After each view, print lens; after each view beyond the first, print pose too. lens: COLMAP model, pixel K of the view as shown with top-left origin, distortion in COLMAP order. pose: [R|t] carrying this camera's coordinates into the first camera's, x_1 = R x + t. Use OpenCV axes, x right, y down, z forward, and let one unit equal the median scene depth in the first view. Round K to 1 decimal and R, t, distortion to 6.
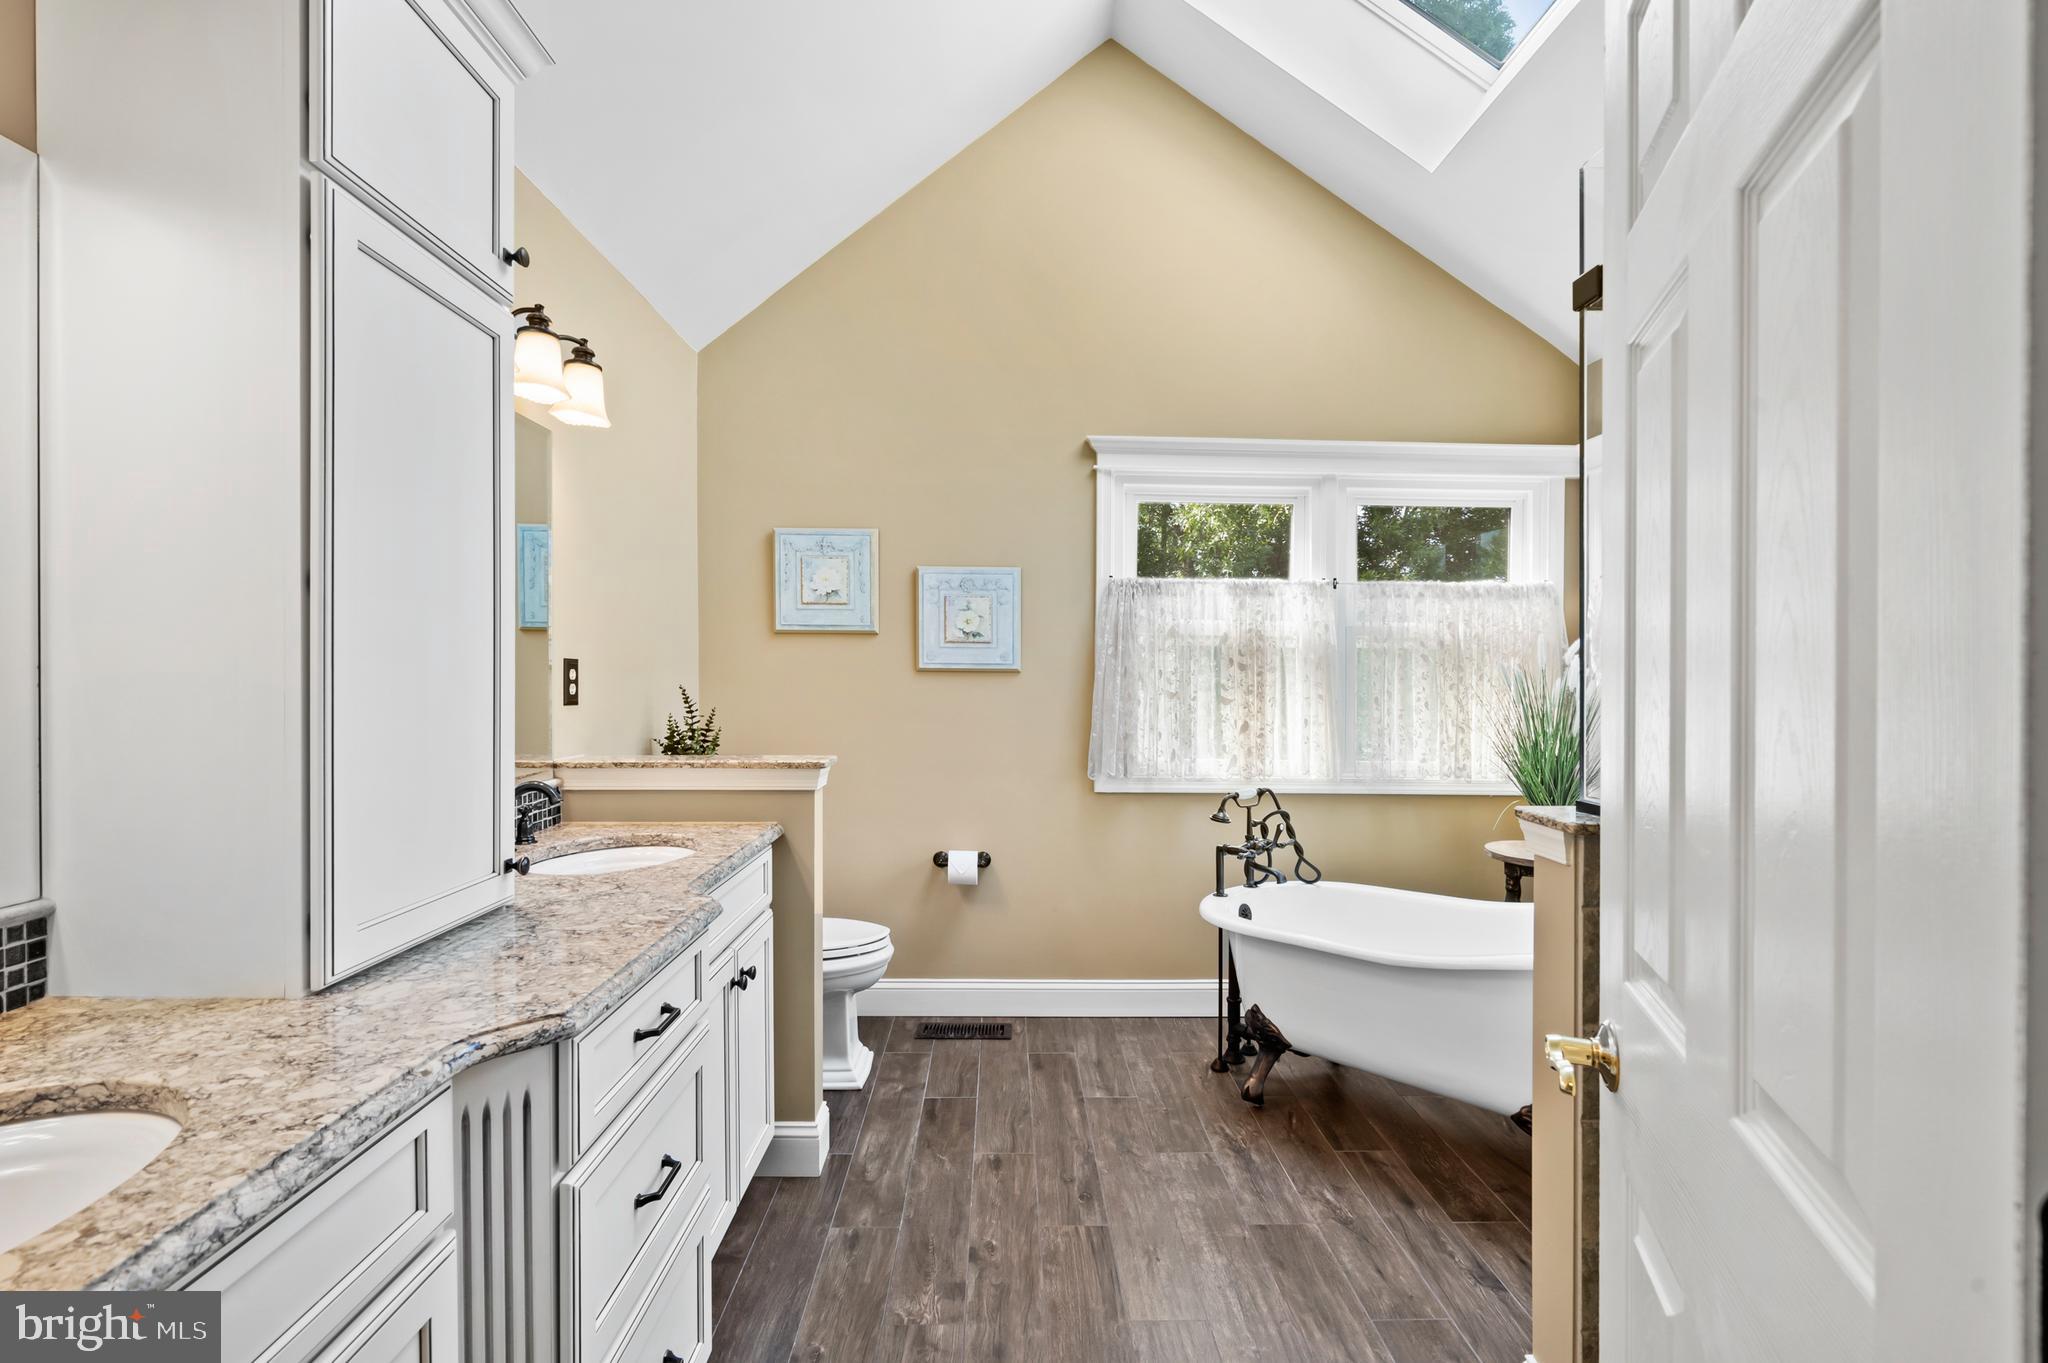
lens RADIAL K [[942.5, 0, 1037.8], [0, 942.5, 706.0], [0, 0, 1]] dist [-0.002381, 0.002185]
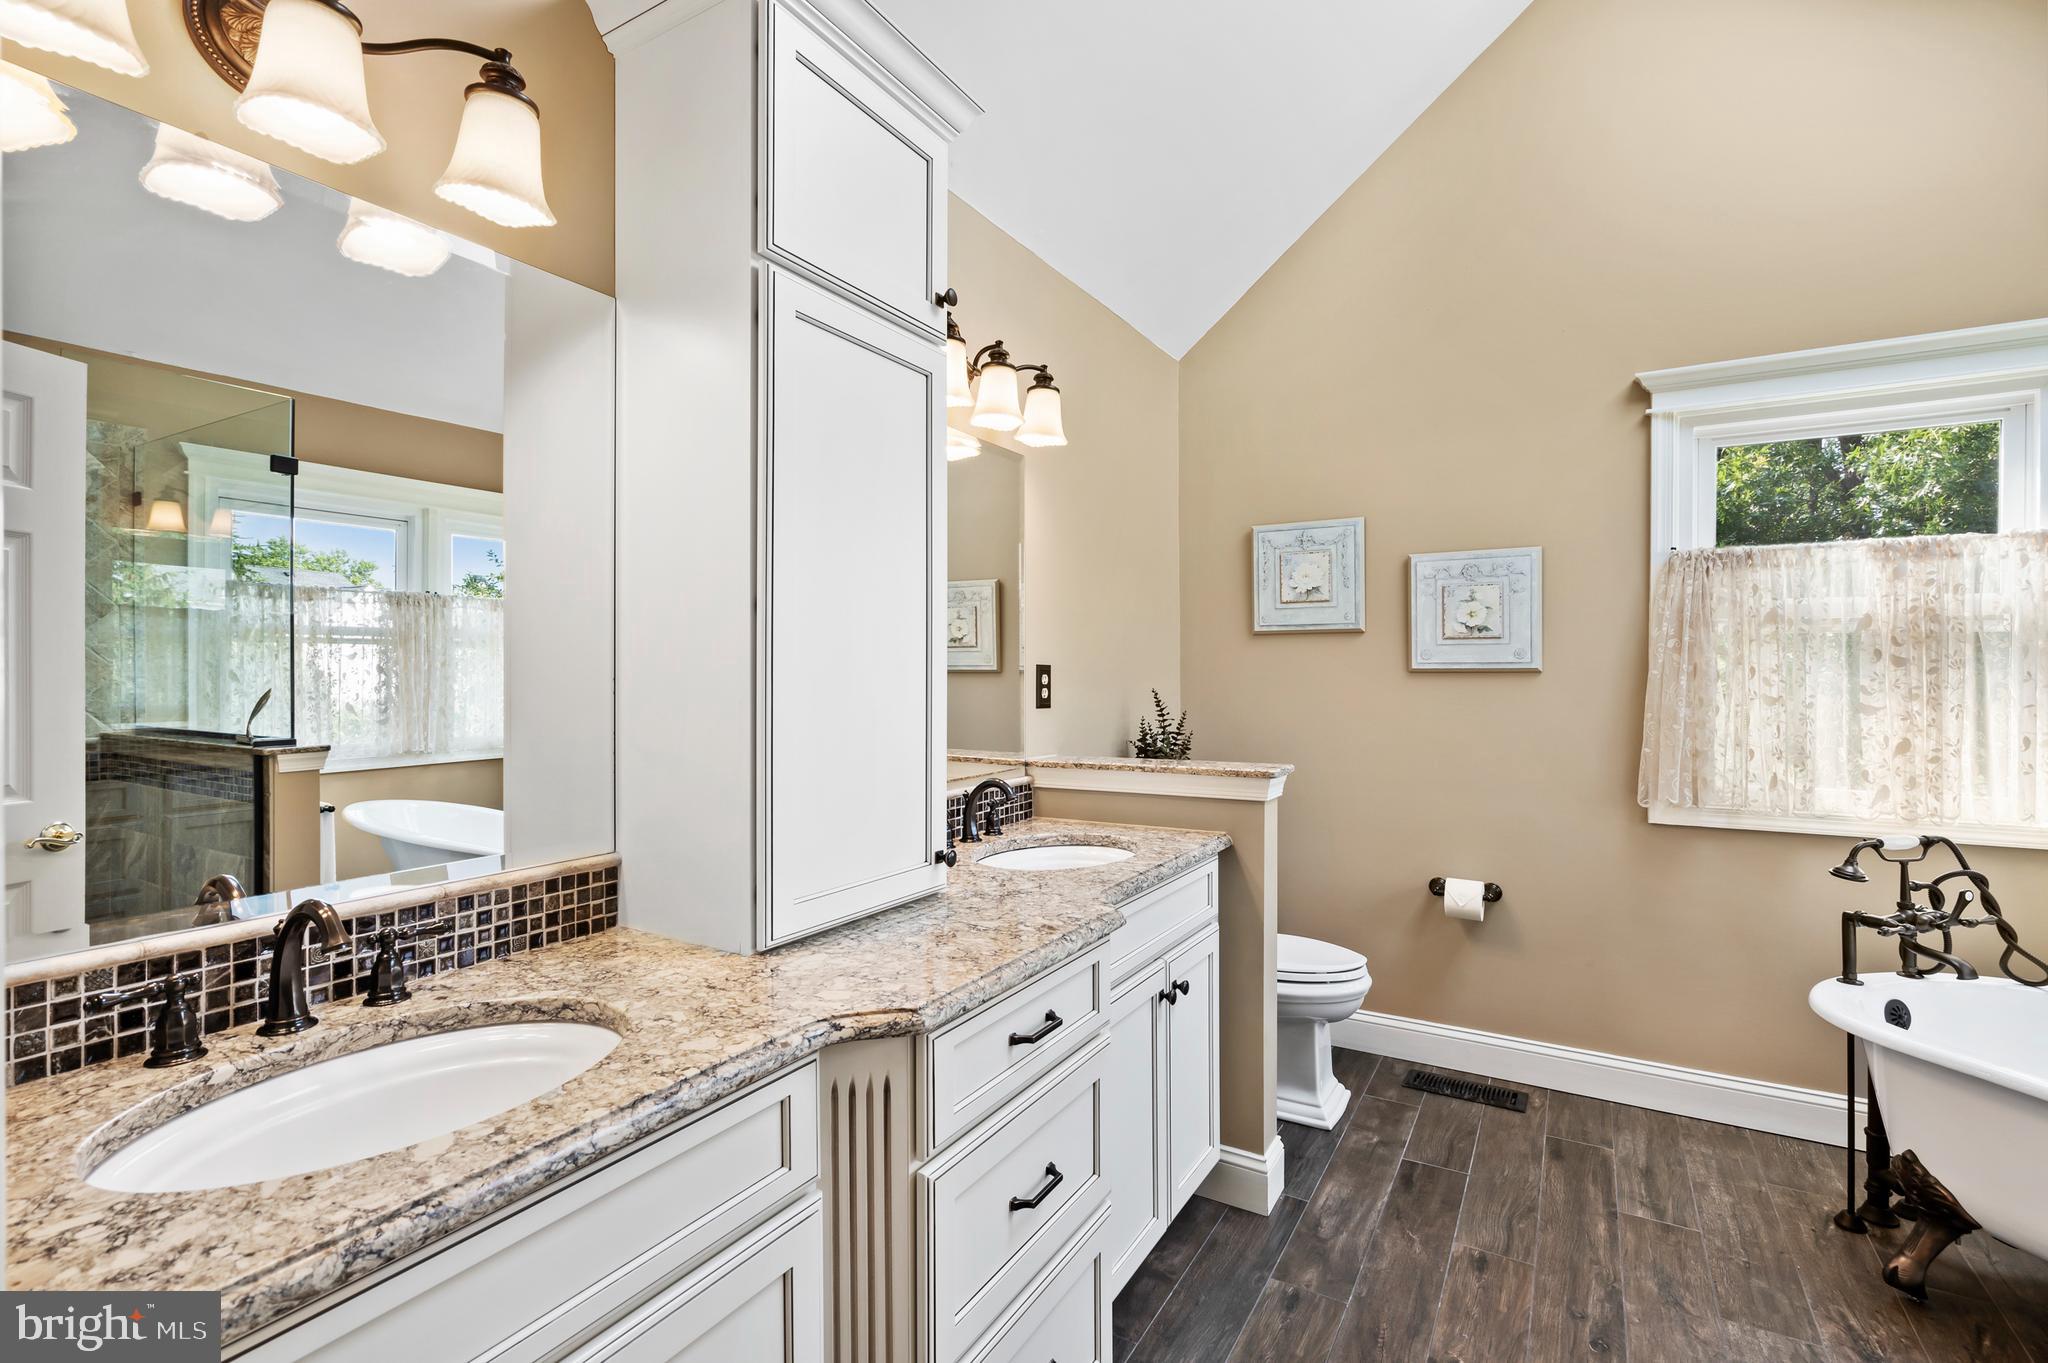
lens RADIAL K [[942.5, 0, 1029.5], [0, 942.5, 697.7], [0, 0, 1]] dist [-0.002381, 0.002185]
pose [[0.843203, 0.003119, -0.537586, 0.052211], [-0.008776, 0.999930, -0.007965, -0.003050], [0.537524, 0.011434, 0.843171, 0.062360]]
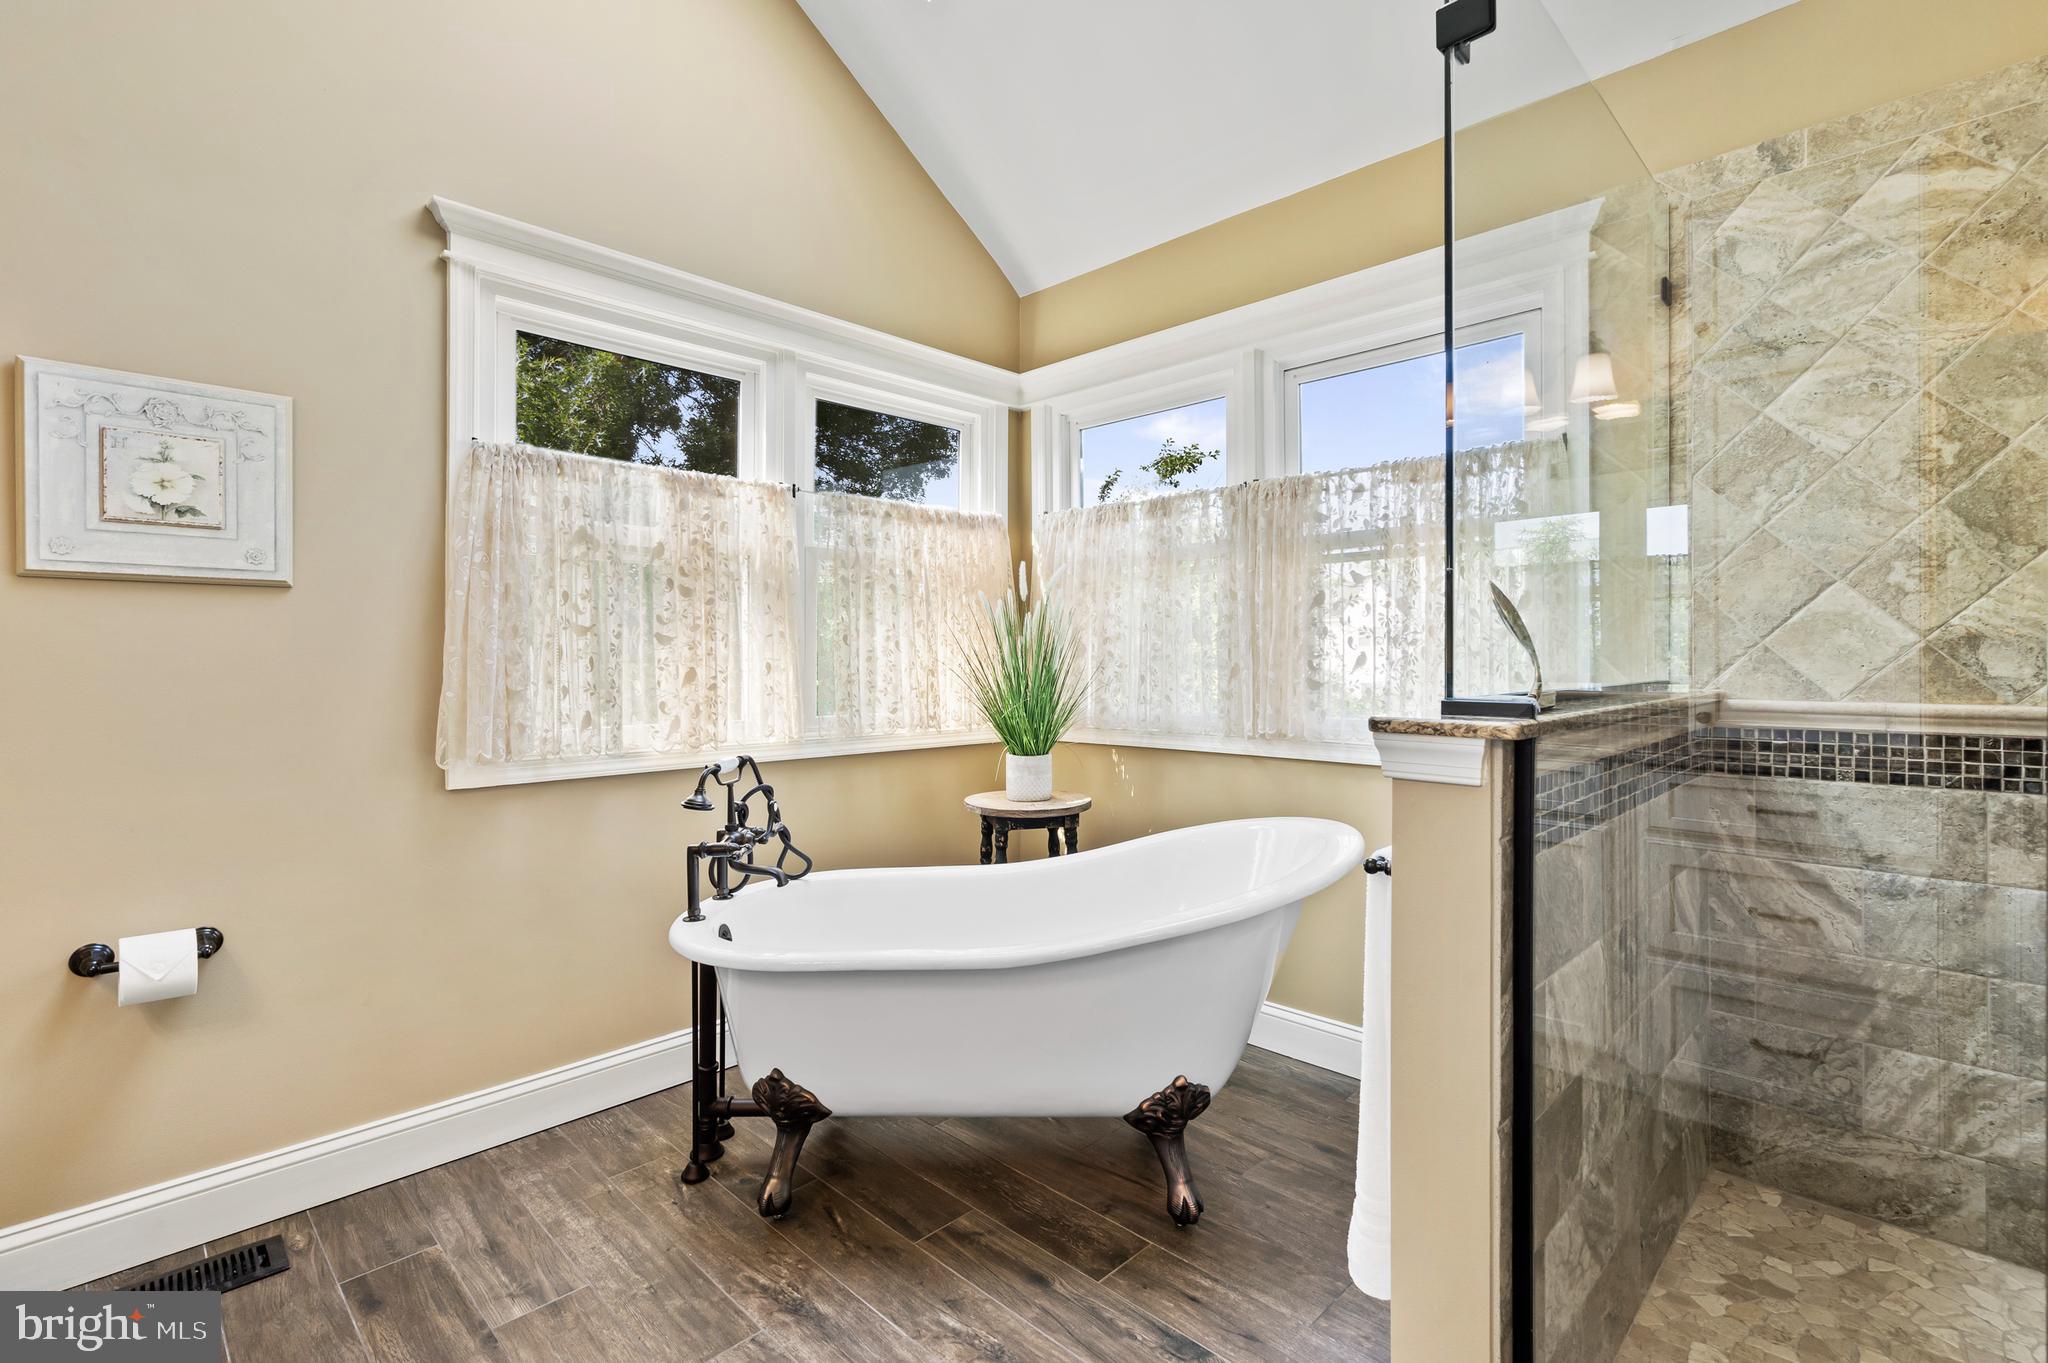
lens RADIAL K [[942.5, 0, 1033.2], [0, 942.5, 656.4], [0, 0, 1]] dist [-0.002381, 0.002185]
pose [[0.726446, -0.011755, 0.687123, -0.091211], [0.034000, 0.999244, -0.018851, 0.033103], [-0.686382, 0.037056, 0.726296, 0.330728]]
